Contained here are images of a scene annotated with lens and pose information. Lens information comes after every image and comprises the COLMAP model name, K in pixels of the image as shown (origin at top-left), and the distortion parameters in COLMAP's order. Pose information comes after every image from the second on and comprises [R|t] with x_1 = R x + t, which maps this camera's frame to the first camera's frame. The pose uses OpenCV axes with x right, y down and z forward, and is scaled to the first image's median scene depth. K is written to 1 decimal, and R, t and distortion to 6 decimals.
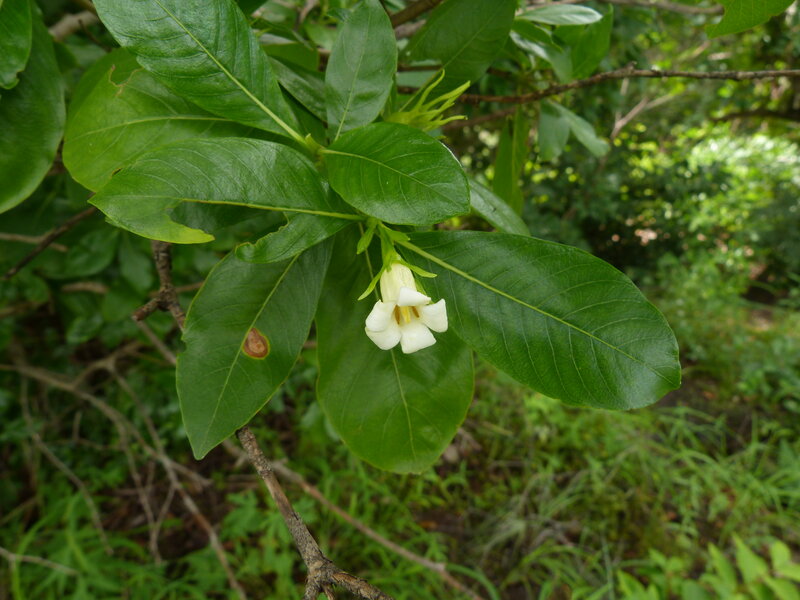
lens RADIAL K [[604.4, 0, 400.0], [0, 604.4, 300.0], [0, 0, 1]] dist [-0.059685, -0.006339]
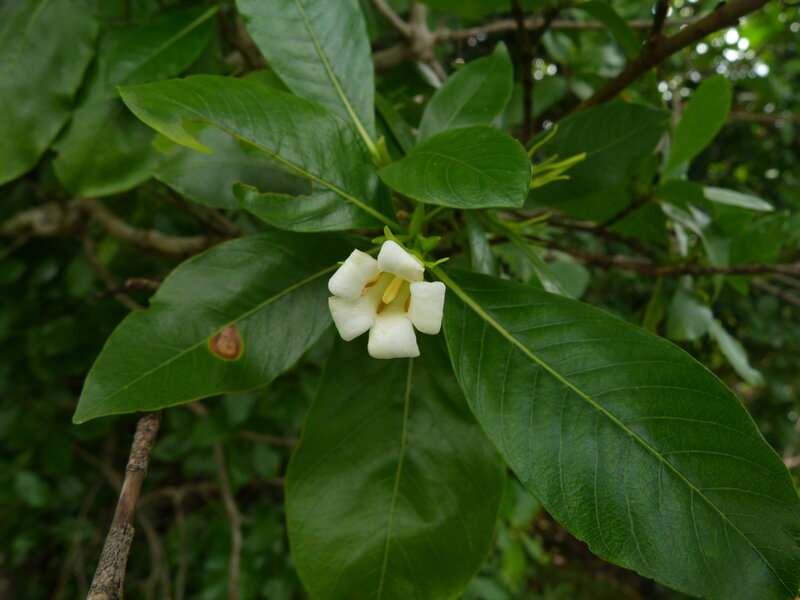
lens RADIAL K [[604.4, 0, 400.0], [0, 604.4, 300.0], [0, 0, 1]] dist [-0.059685, -0.006339]
pose [[0.920173, 0.277414, -0.276265, 0.186203], [-0.363715, 0.866858, -0.340983, 0.225514], [0.144889, 0.414245, 0.898559, 0.315807]]
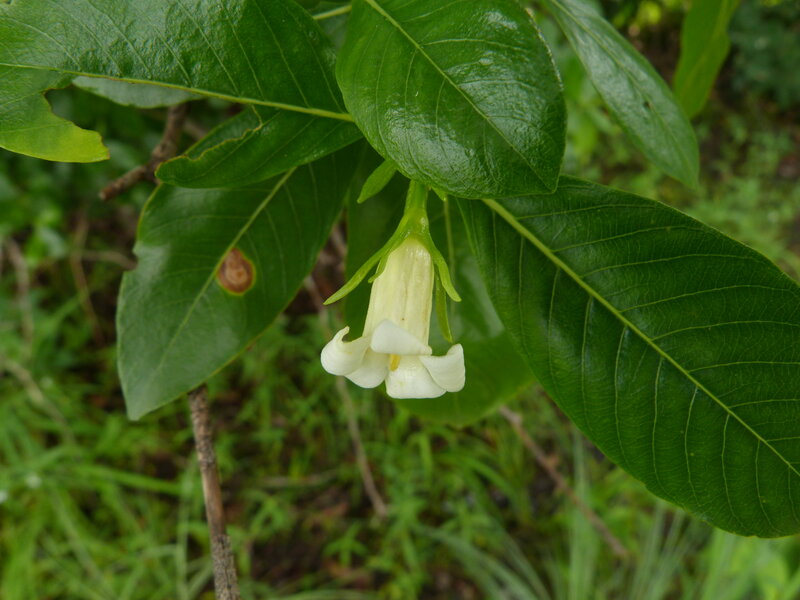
lens RADIAL K [[604.4, 0, 400.0], [0, 604.4, 300.0], [0, 0, 1]] dist [-0.059685, -0.006339]
pose [[0.952742, 0.233294, -0.194569, 0.098105], [-0.150874, 0.919301, 0.363487, -0.195433], [0.263666, -0.316954, 0.911055, 0.419280]]
